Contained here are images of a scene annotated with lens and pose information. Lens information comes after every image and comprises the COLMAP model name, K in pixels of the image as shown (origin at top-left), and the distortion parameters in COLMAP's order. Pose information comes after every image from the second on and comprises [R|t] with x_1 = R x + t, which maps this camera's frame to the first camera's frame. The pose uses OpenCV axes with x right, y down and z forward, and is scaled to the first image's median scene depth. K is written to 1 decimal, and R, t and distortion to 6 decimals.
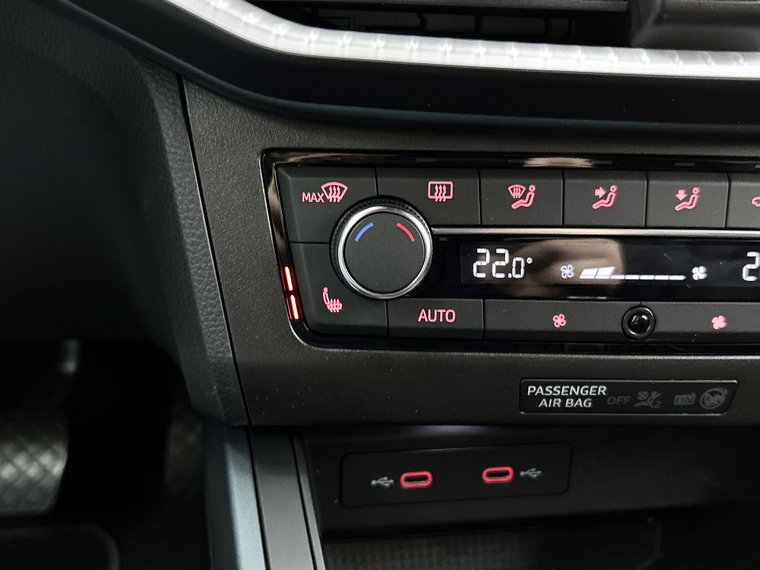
lens RADIAL K [[822.0, 0, 380.0], [0, 822.0, 285.0], [0, 0, 1]] dist [0.183522, -0.633478]
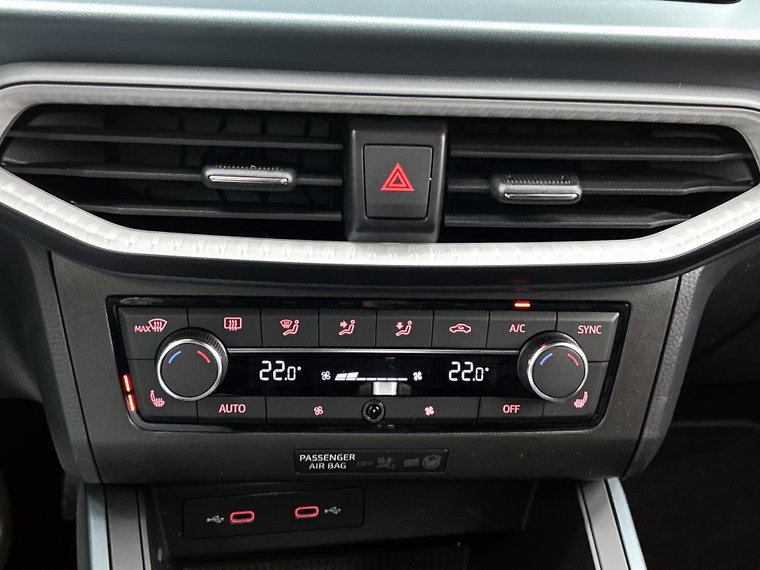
lens RADIAL K [[966.9, 0, 380.0], [0, 966.9, 285.0], [0, 0, 1]] dist [0.207535, -0.859765]
pose [[0.999073, 0.004273, 0.042835, 0.247783], [-0.005313, 0.999693, 0.024188, -0.215886], [-0.042719, -0.024393, 0.998789, -0.685914]]
